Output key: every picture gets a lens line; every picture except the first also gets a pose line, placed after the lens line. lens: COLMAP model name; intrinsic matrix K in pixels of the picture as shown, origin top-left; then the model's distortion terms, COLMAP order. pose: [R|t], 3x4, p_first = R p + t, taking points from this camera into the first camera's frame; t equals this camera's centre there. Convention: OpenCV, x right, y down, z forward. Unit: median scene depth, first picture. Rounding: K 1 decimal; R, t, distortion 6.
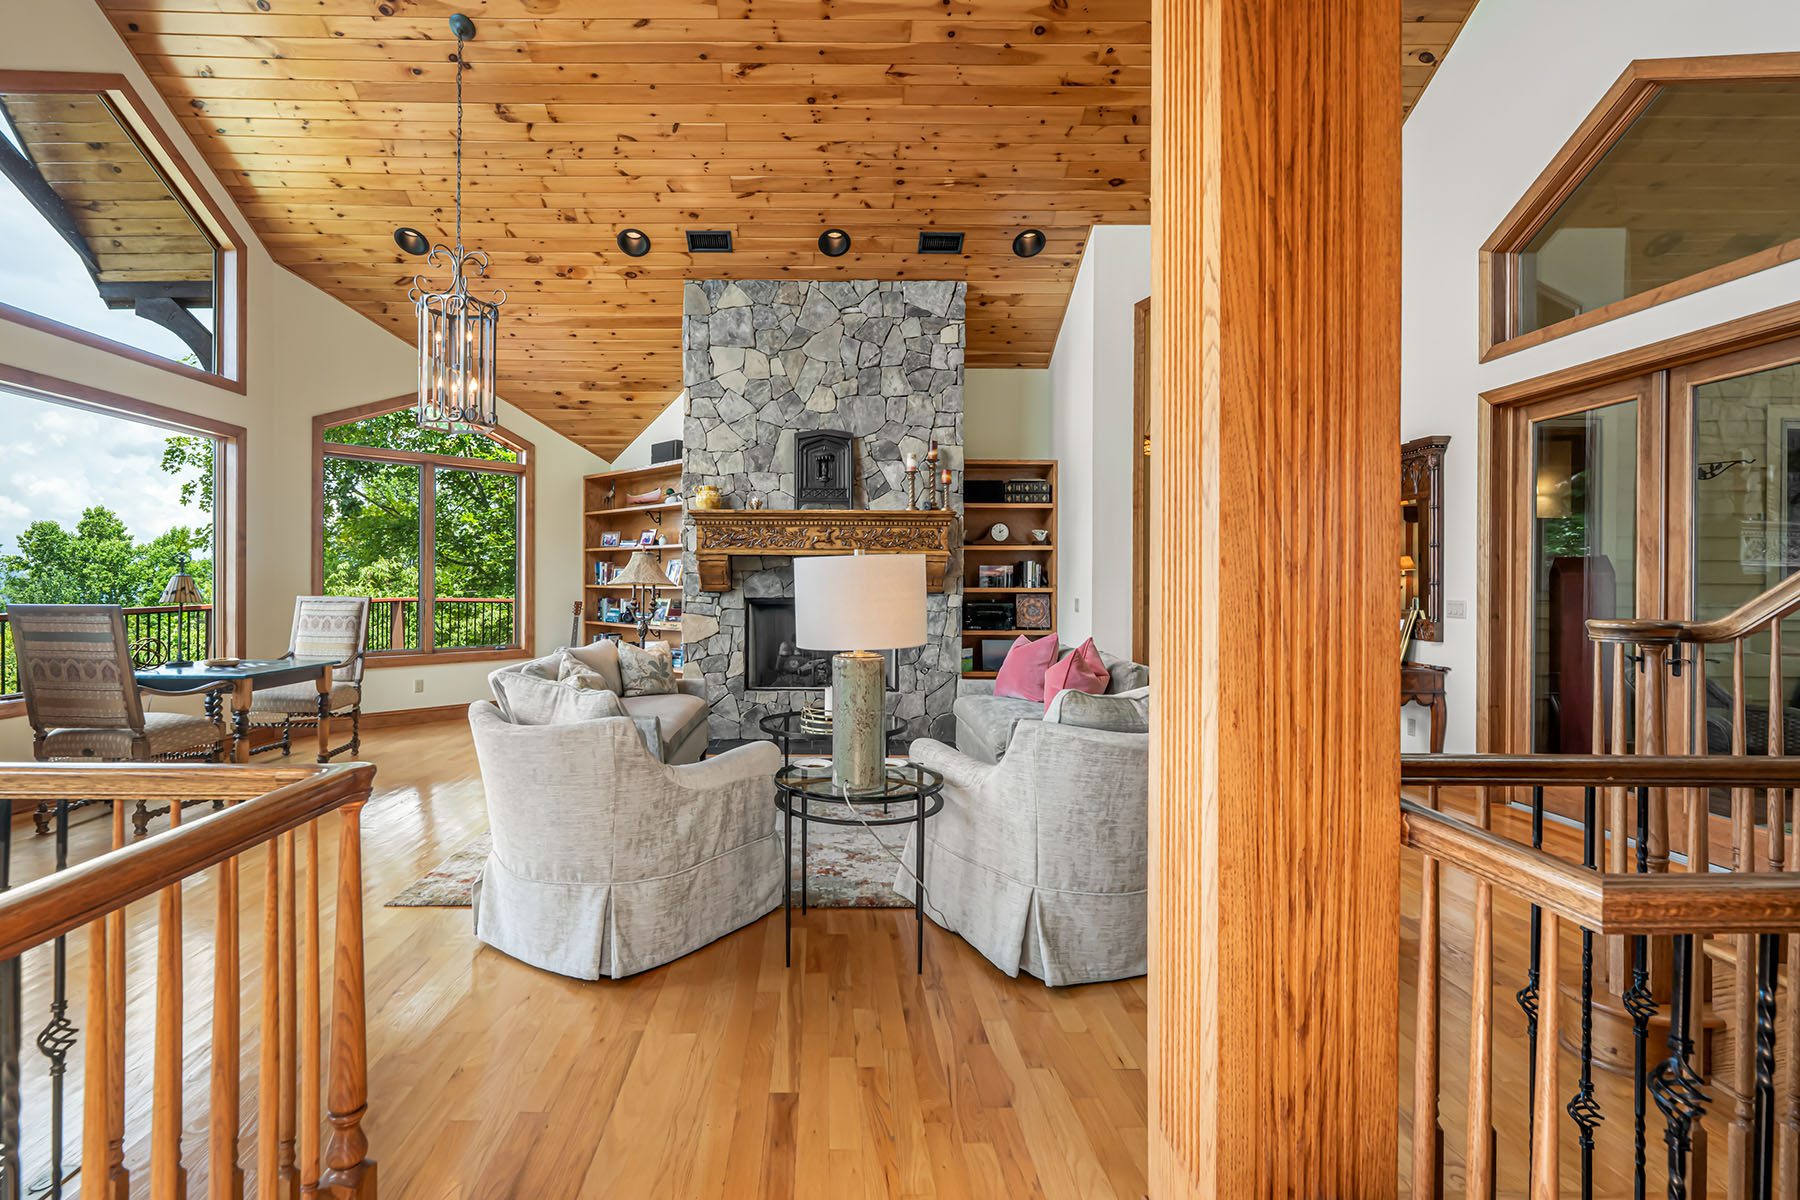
lens RADIAL K [[839.0, 0, 806.5], [0, 839.0, 581.9], [0, 0, 1]] dist [0.000030, 0.001174]
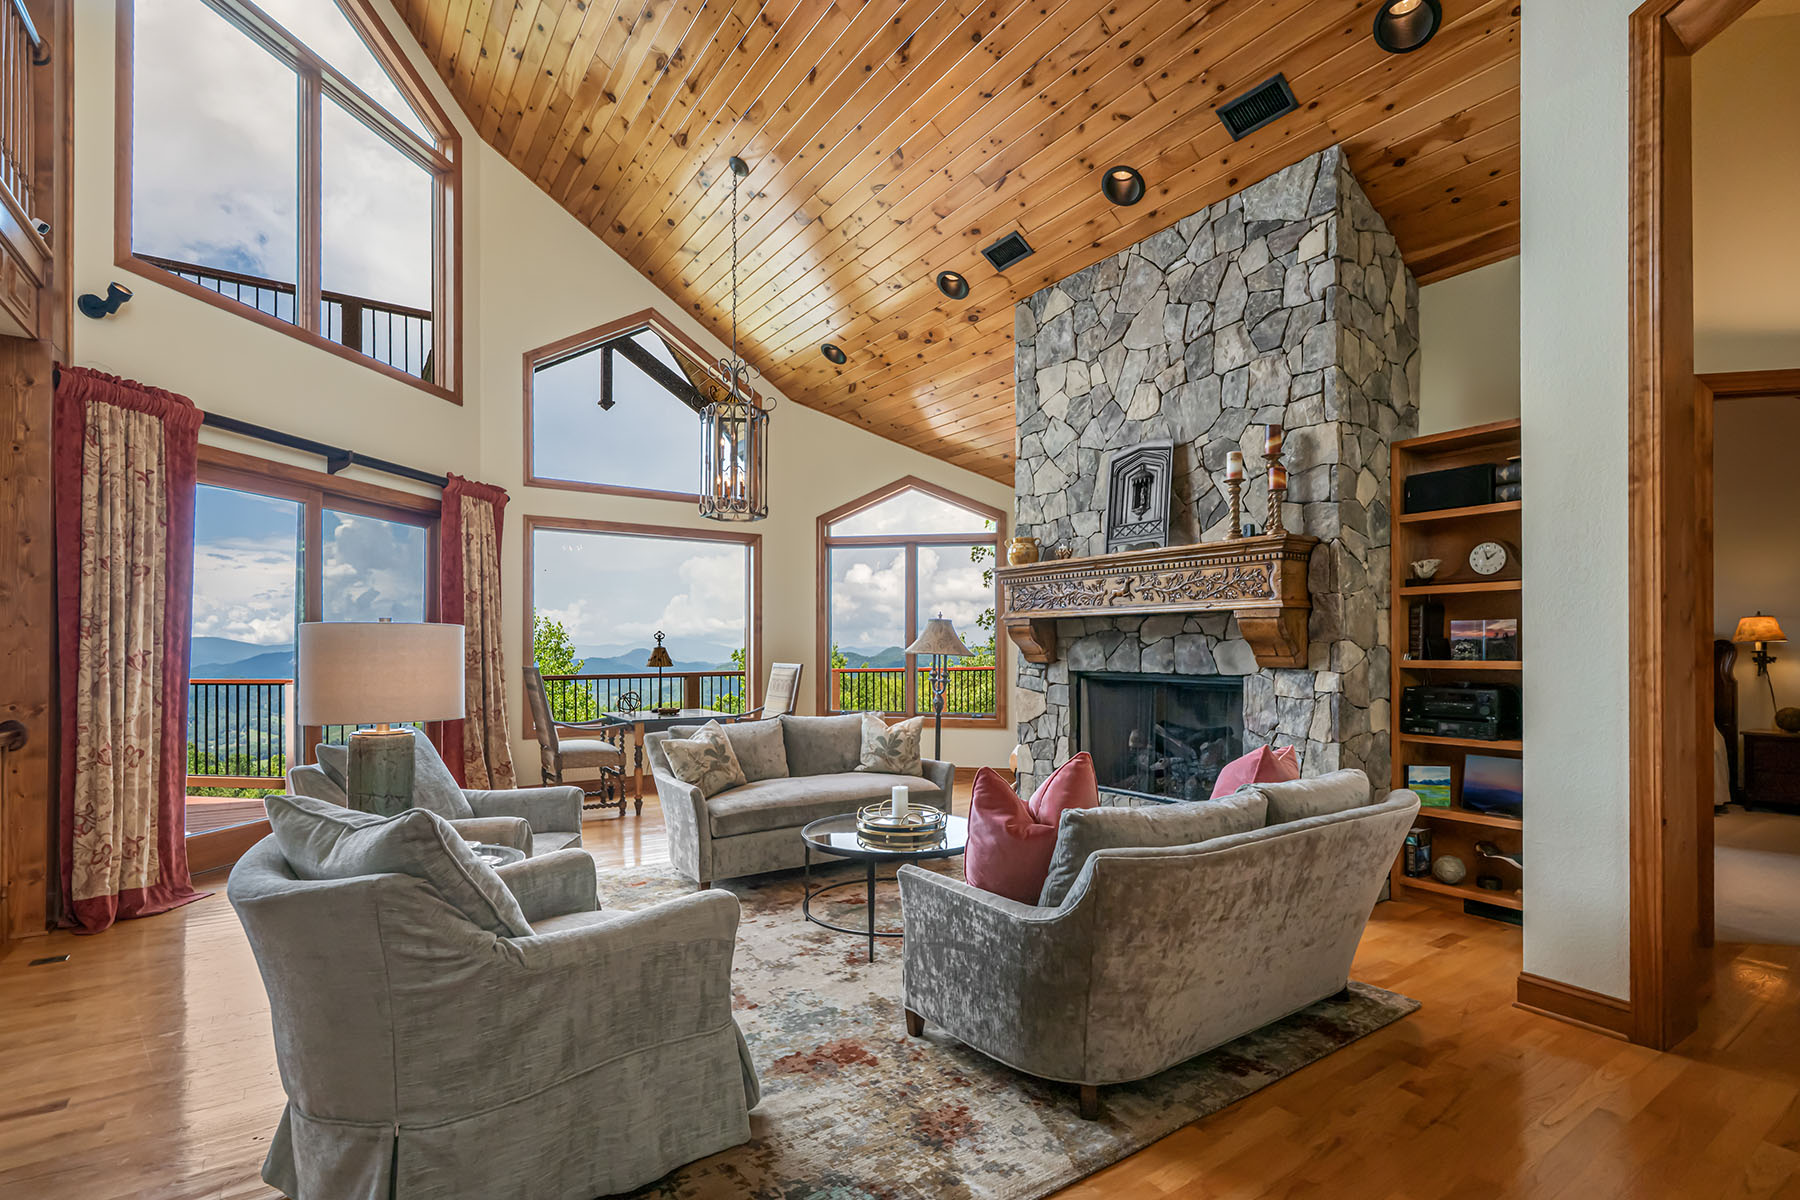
lens RADIAL K [[839.0, 0, 900.3], [0, 839.0, 643.3], [0, 0, 1]] dist [0.000030, 0.001174]
pose [[0.567974, -0.009594, -0.822991, 0.498736], [0.002445, 0.999947, -0.009970, 0.000222], [0.823043, 0.003650, 0.567967, 0.410136]]
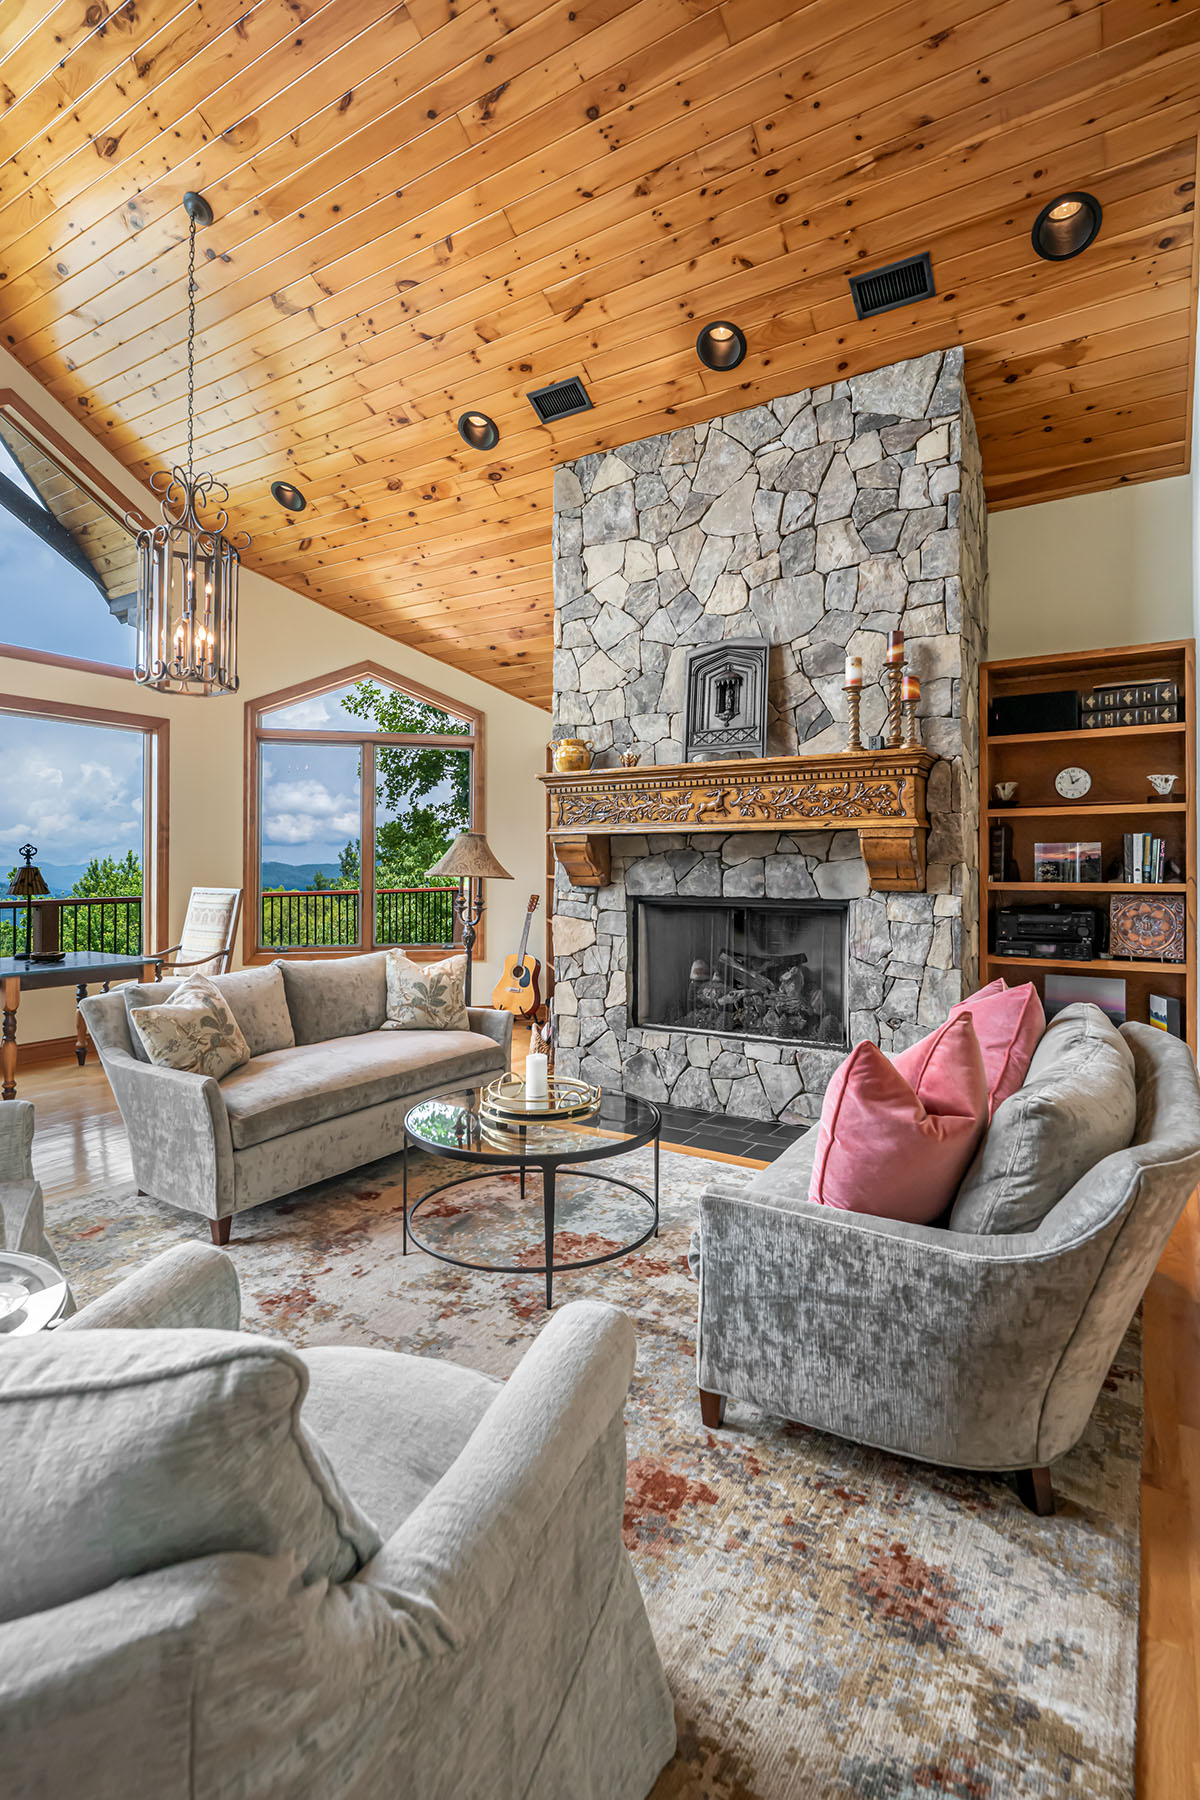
lens RADIAL K [[858.3, 0, 589.8], [0, 858.3, 857.8], [0, 0, 1]] dist [-0.000884, 0.000694]
pose [[0.848066, -0.008665, -0.529820, 0.281252], [0.002576, 0.999922, -0.012230, -0.003751], [0.529884, 0.009007, 0.848022, 0.375537]]
